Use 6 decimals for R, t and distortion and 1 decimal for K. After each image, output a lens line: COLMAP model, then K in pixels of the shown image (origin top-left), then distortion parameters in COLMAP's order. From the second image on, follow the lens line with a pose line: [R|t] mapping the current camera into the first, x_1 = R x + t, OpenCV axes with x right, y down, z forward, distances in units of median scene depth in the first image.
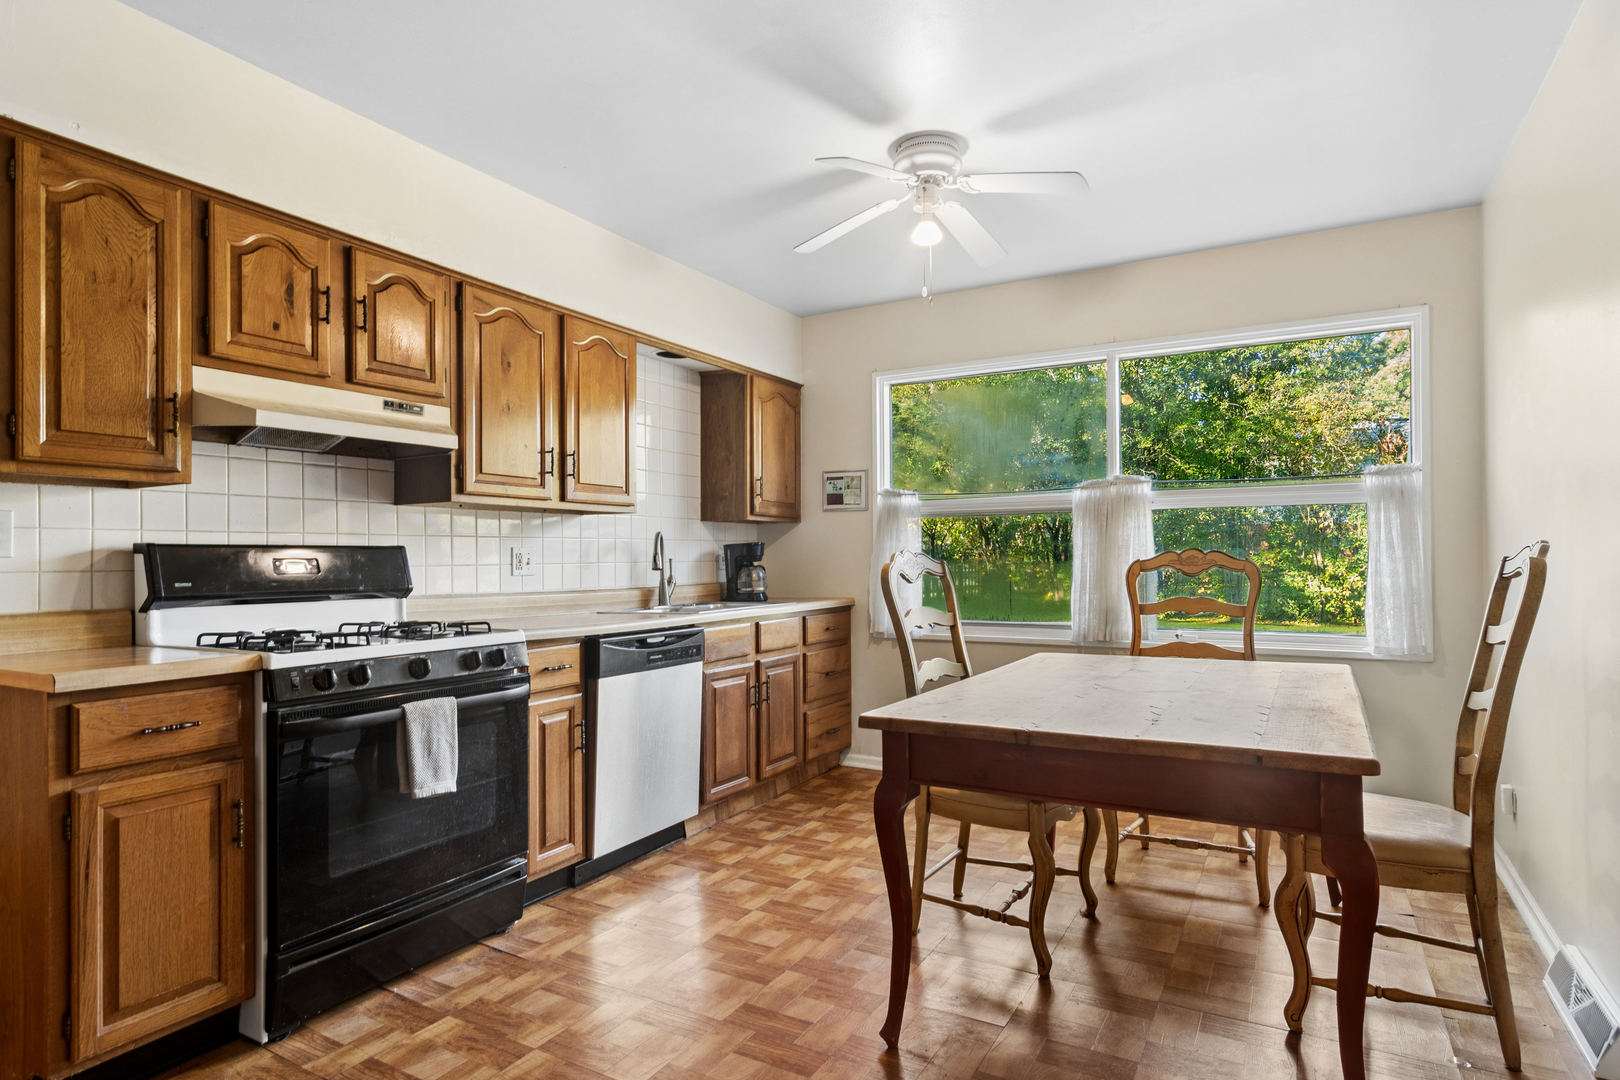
lens RADIAL K [[882.3, 0, 813.7], [0, 882.3, 553.3], [0, 0, 1]] dist [0.002617, 0.000353]
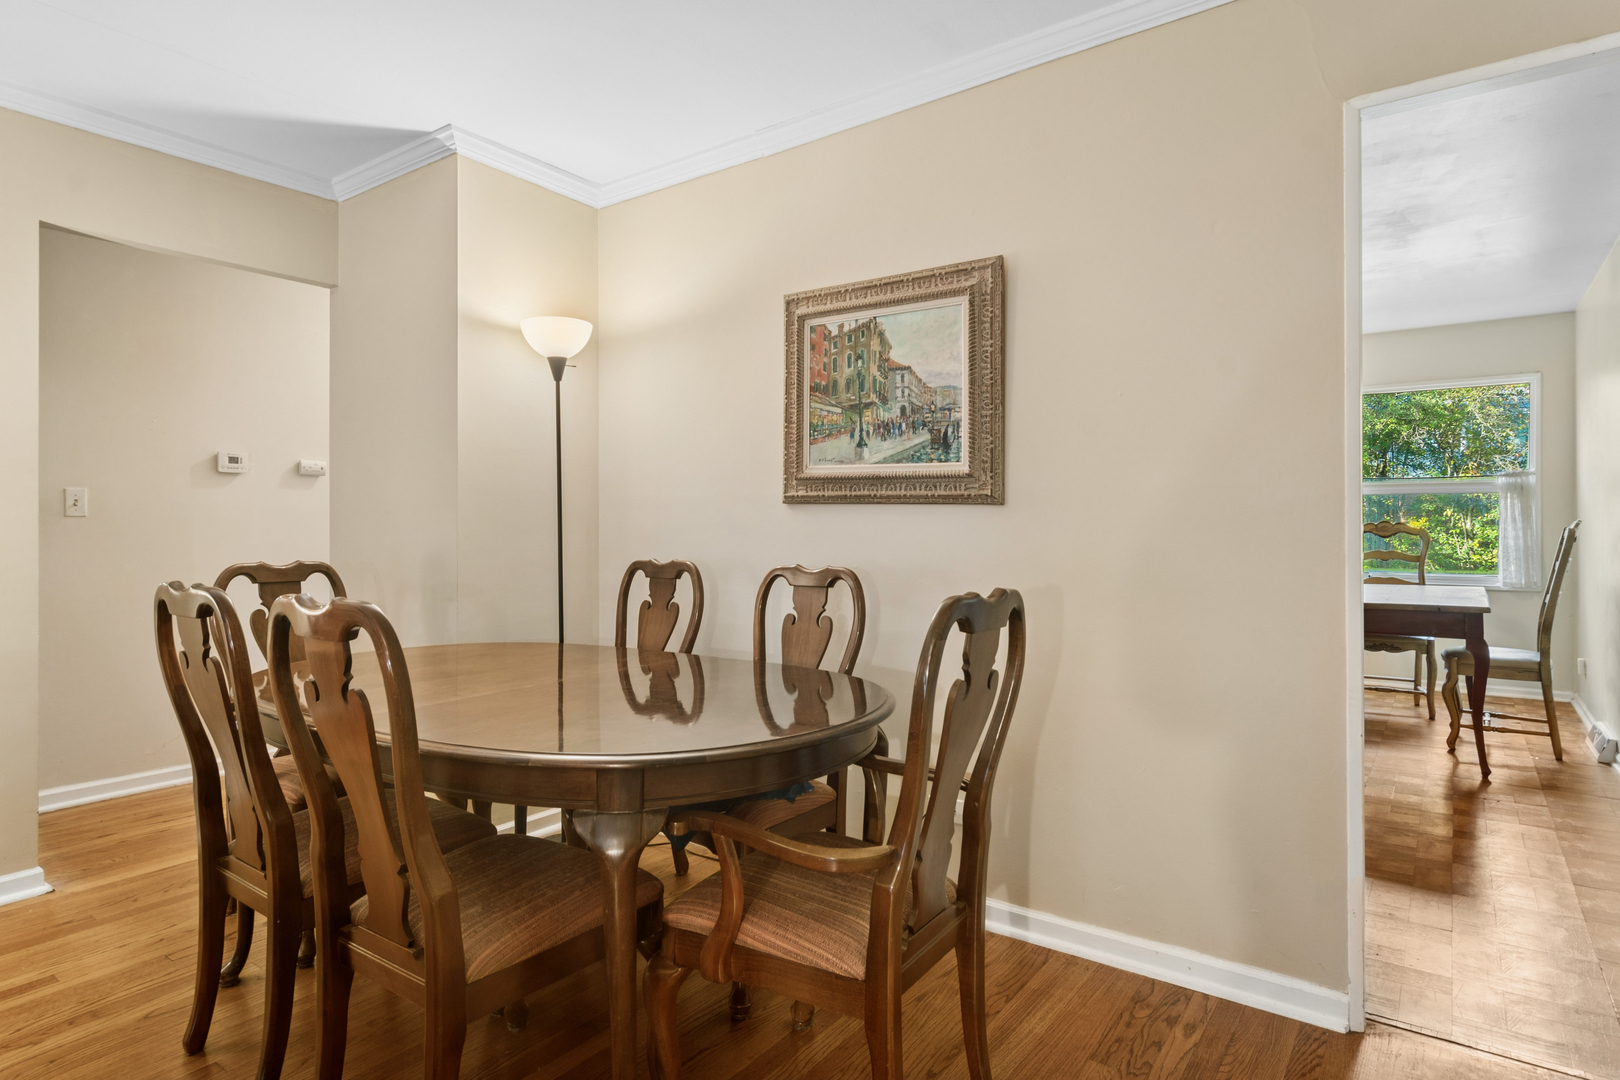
lens RADIAL K [[882.3, 0, 813.7], [0, 882.3, 553.3], [0, 0, 1]] dist [0.002617, 0.000353]
pose [[0.993215, -0.002335, -0.116271, -0.461712], [0.005616, 0.999595, 0.027901, -0.000499], [0.116158, -0.028364, 0.992826, -0.807810]]
